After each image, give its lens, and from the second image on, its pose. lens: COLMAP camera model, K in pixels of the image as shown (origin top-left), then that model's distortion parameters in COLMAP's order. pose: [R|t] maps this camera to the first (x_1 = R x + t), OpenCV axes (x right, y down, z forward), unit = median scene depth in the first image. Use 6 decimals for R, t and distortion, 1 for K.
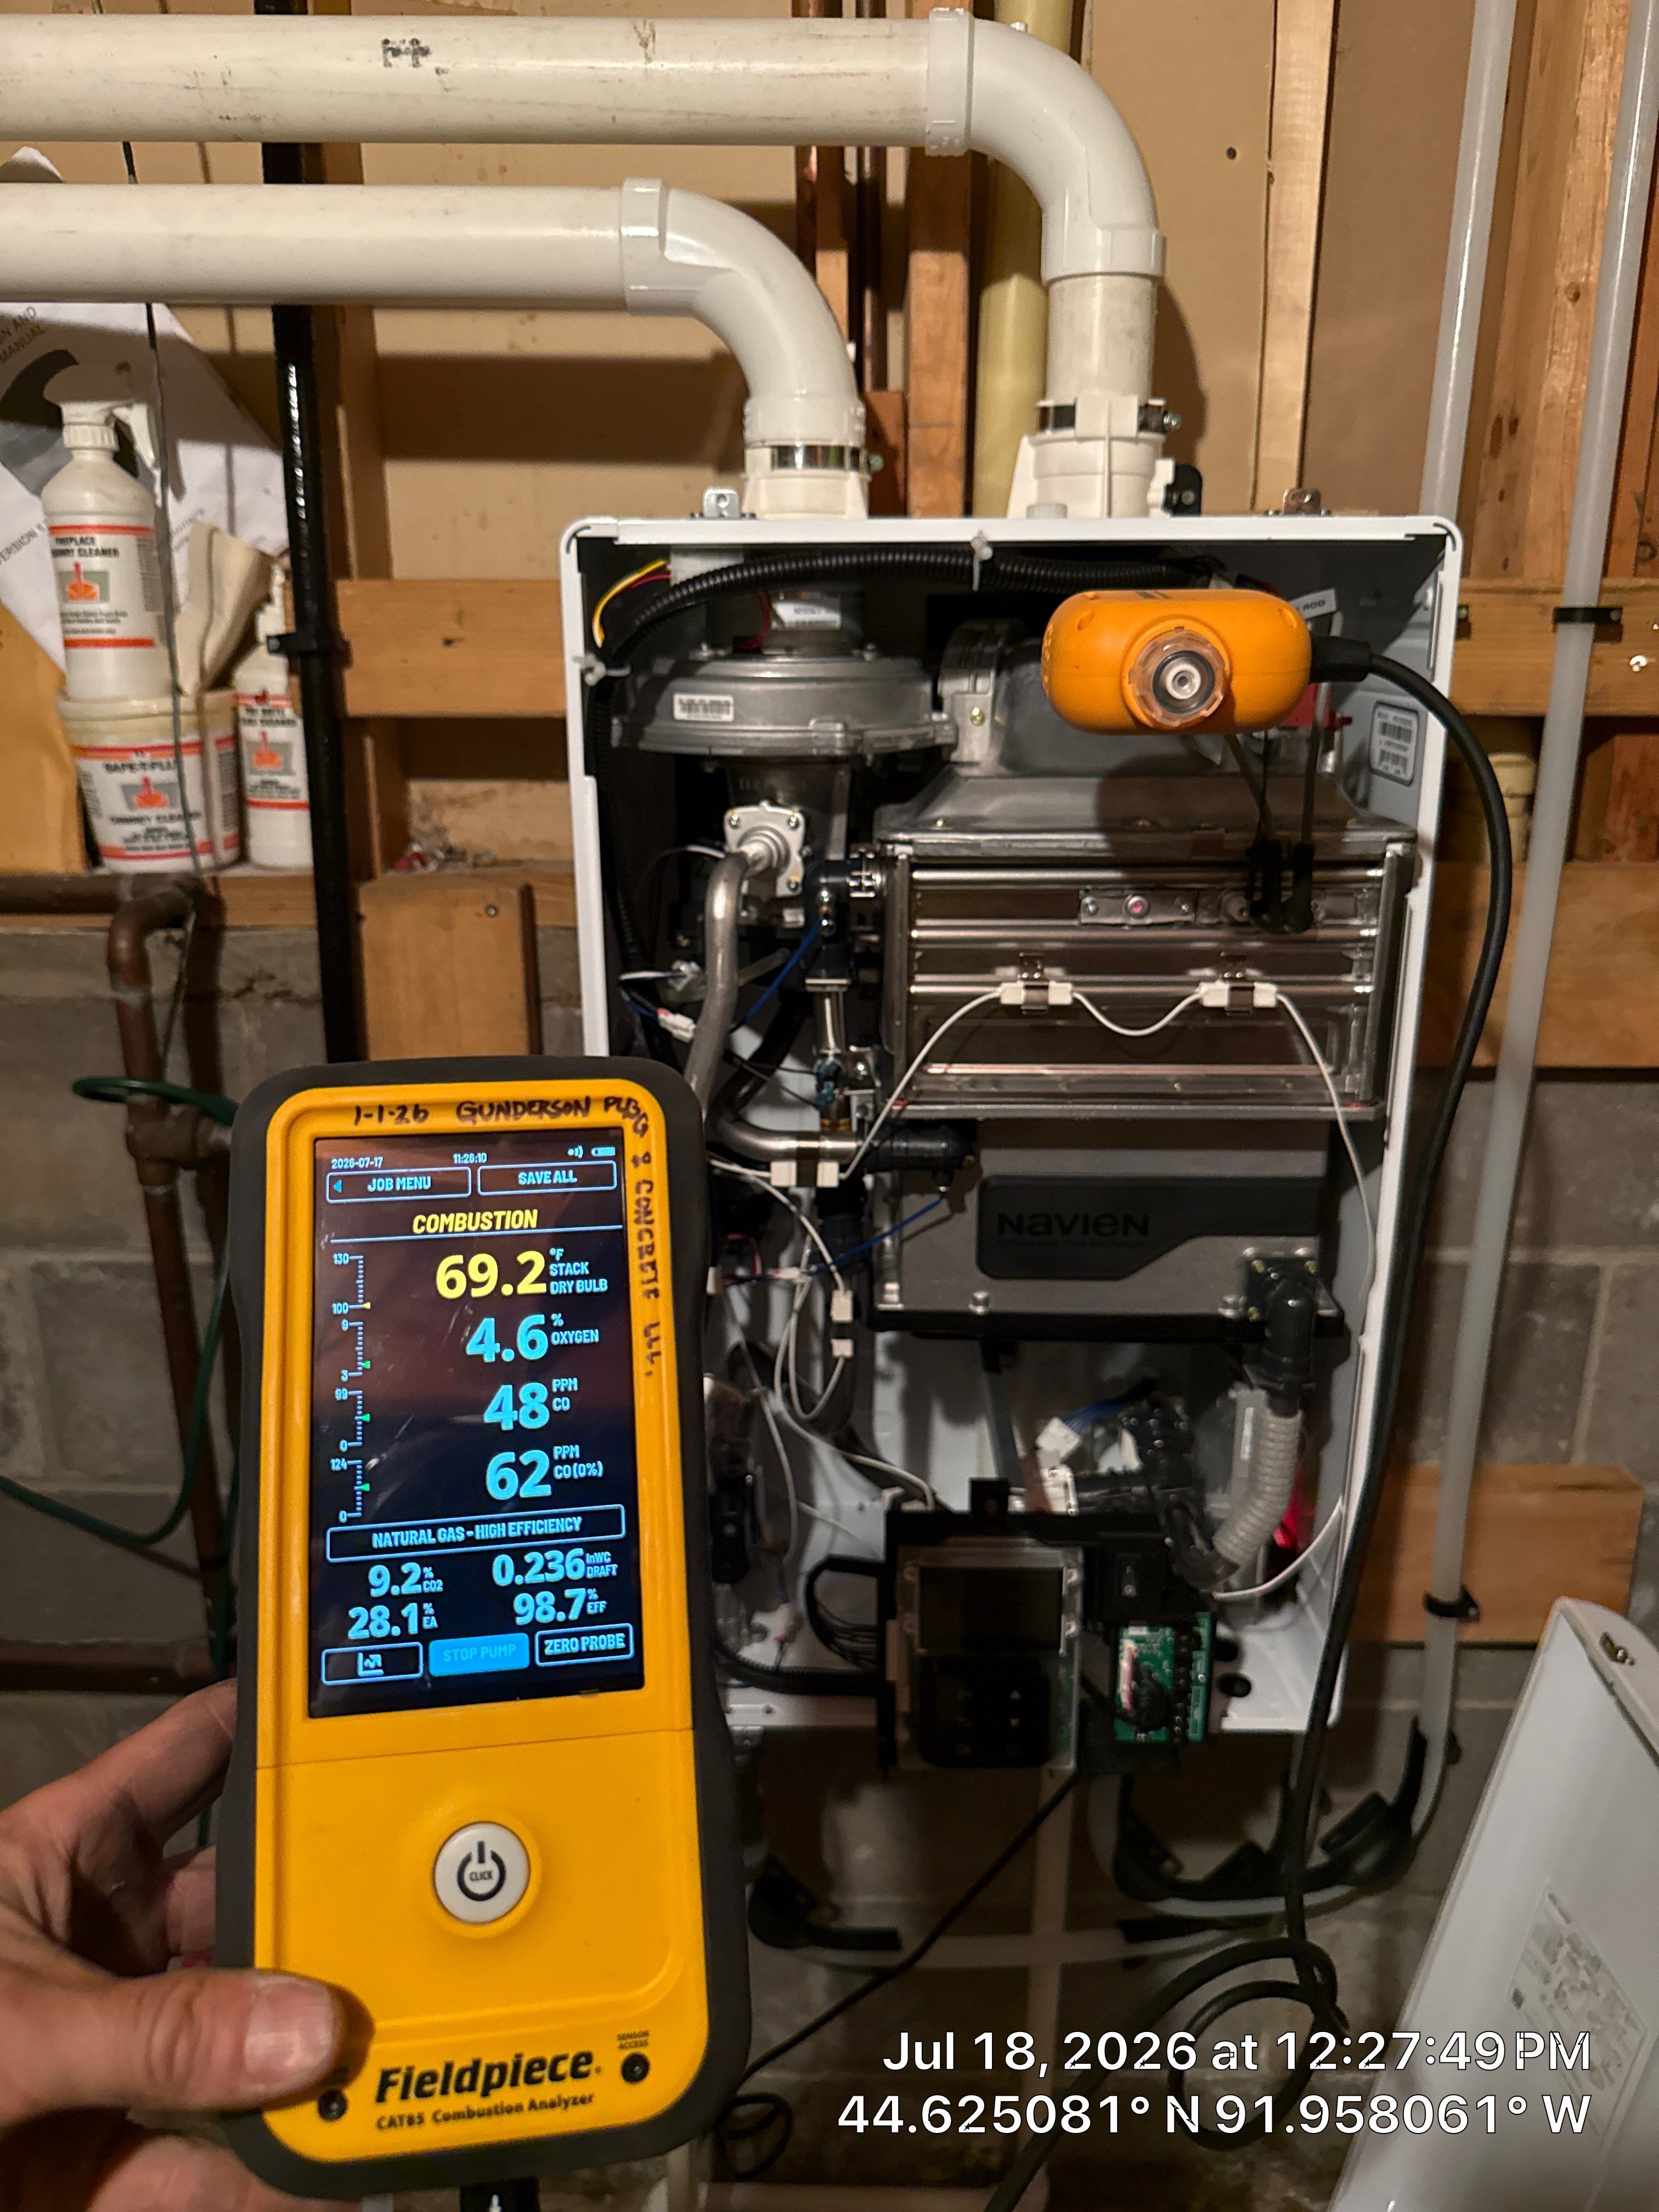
lens RADIAL K [[1617.5, 0, 864.7], [0, 1617.5, 1106.7], [0, 0, 1]] dist [0.034860, -0.088887]
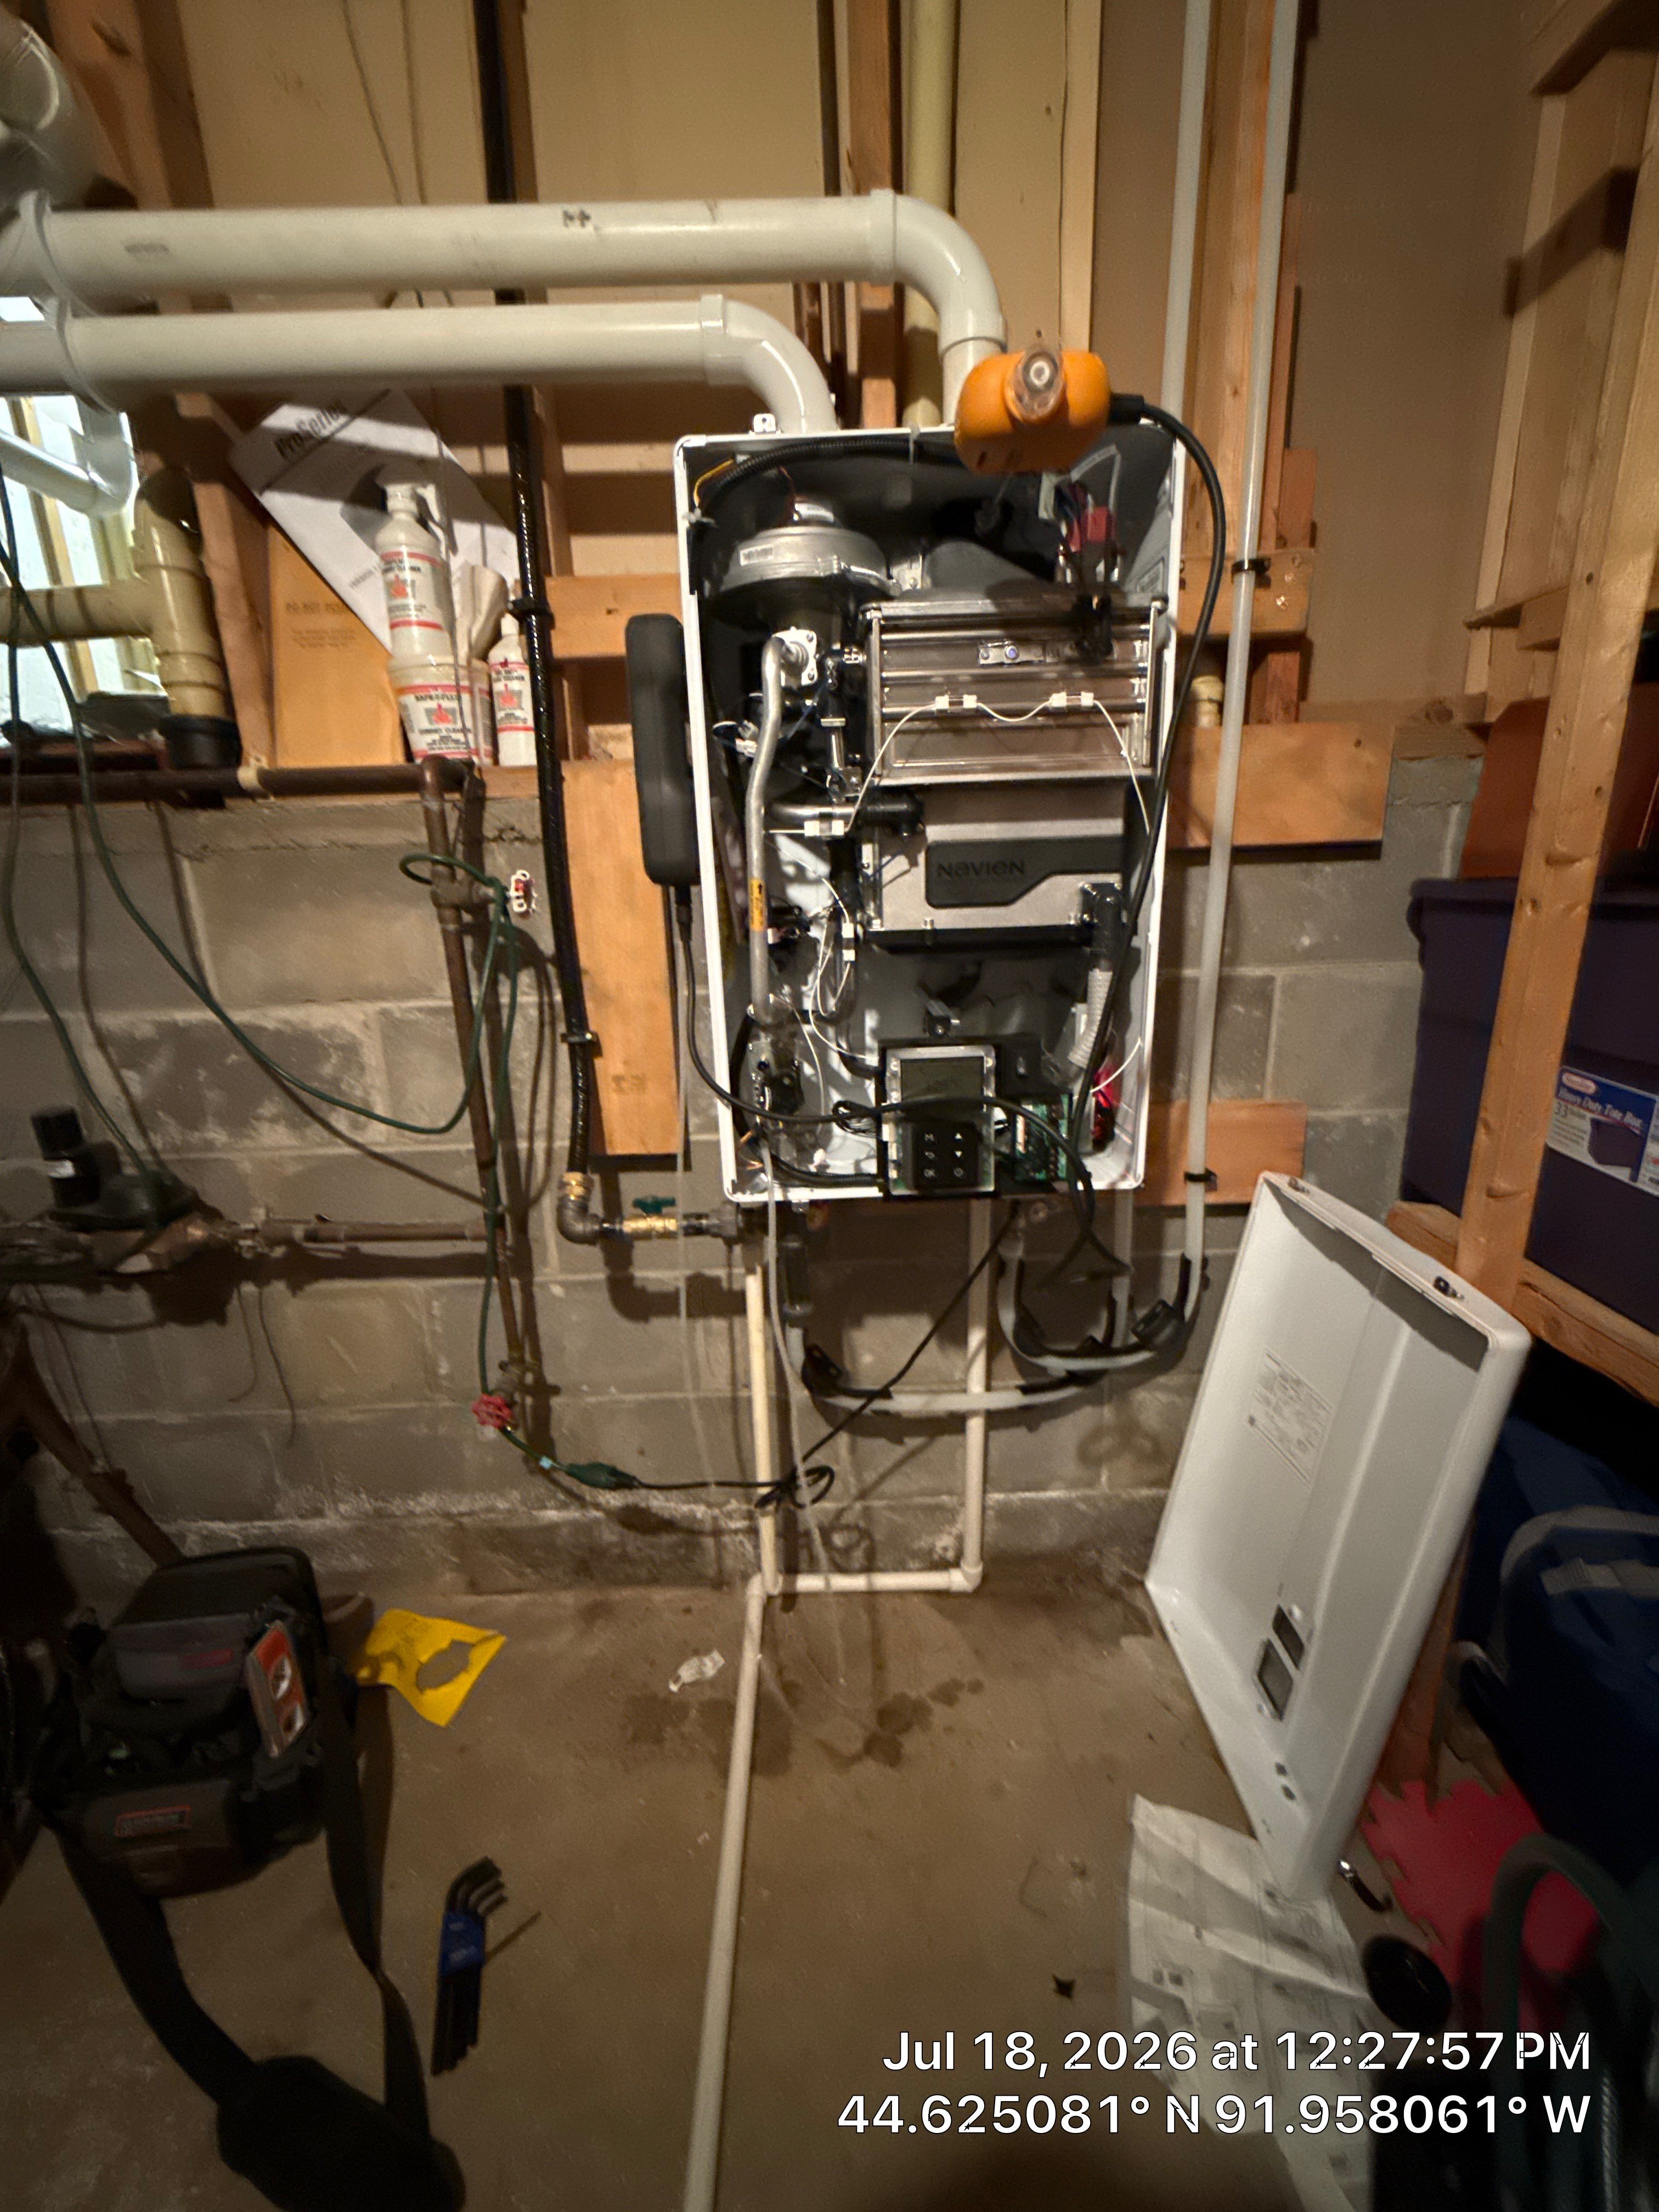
lens RADIAL K [[885.1, 0, 853.3], [0, 885.1, 1105.6], [0, 0, 1]] dist [0.000045, 0.000003]
pose [[0.999262, -0.036704, 0.011285, -0.021330], [0.037185, 0.998253, -0.045906, 0.293457], [-0.009580, 0.046292, 0.998882, 0.057191]]
